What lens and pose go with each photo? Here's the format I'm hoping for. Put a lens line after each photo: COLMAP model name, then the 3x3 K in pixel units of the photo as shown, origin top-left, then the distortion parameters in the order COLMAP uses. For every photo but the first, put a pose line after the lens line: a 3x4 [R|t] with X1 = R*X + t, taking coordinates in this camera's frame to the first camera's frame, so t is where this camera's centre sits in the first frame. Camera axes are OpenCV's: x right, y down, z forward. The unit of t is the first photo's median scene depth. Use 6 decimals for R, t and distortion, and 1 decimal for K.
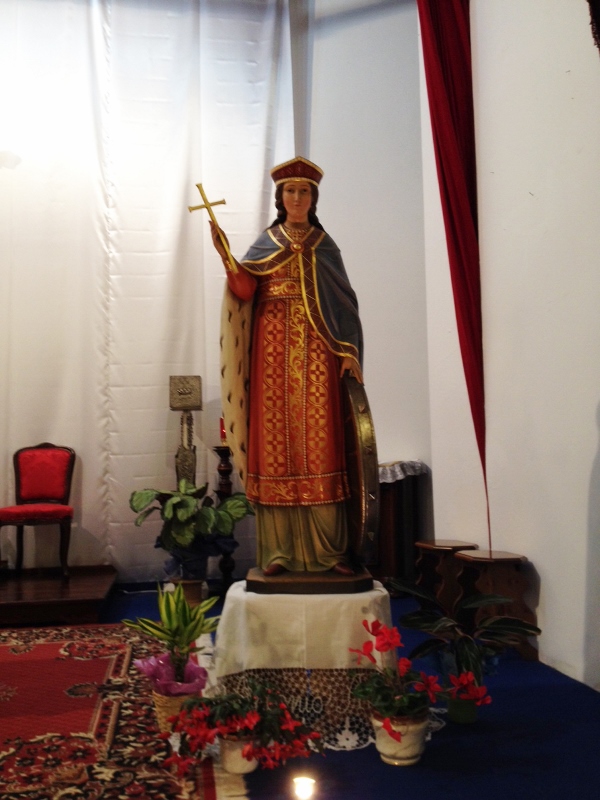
lens RADIAL K [[783.3, 0, 300.0], [0, 783.3, 400.0], [0, 0, 1]] dist [0.139158, -0.186259]
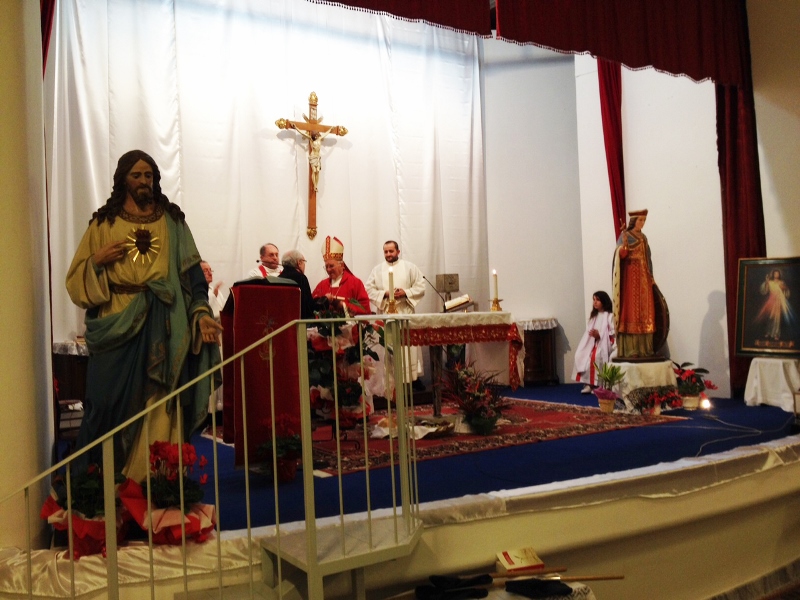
lens RADIAL K [[783.3, 0, 400.0], [0, 783.3, 300.0], [0, 0, 1]] dist [0.139158, -0.186259]
pose [[0.926306, -0.008703, 0.376671, -1.834573], [-0.010637, 0.998731, 0.049233, -0.112683], [-0.376621, -0.049611, 0.925038, -1.266515]]
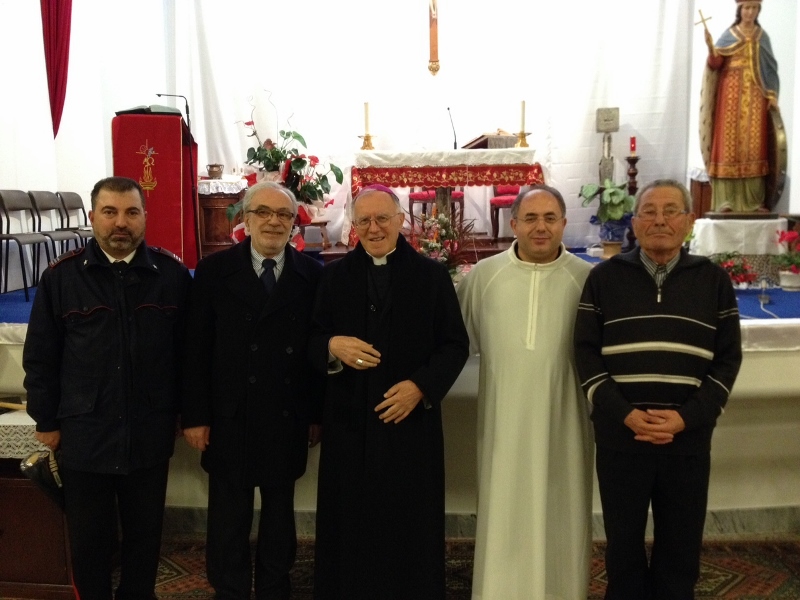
lens RADIAL K [[774.2, 0, 400.0], [0, 774.2, 300.0], [0, 0, 1]] dist [0.104275, -0.173810]
pose [[0.974265, 0.029828, -0.223423, -0.375013], [0.019816, 0.976033, 0.216718, -0.010119], [0.224532, -0.215568, 0.950324, -1.101064]]
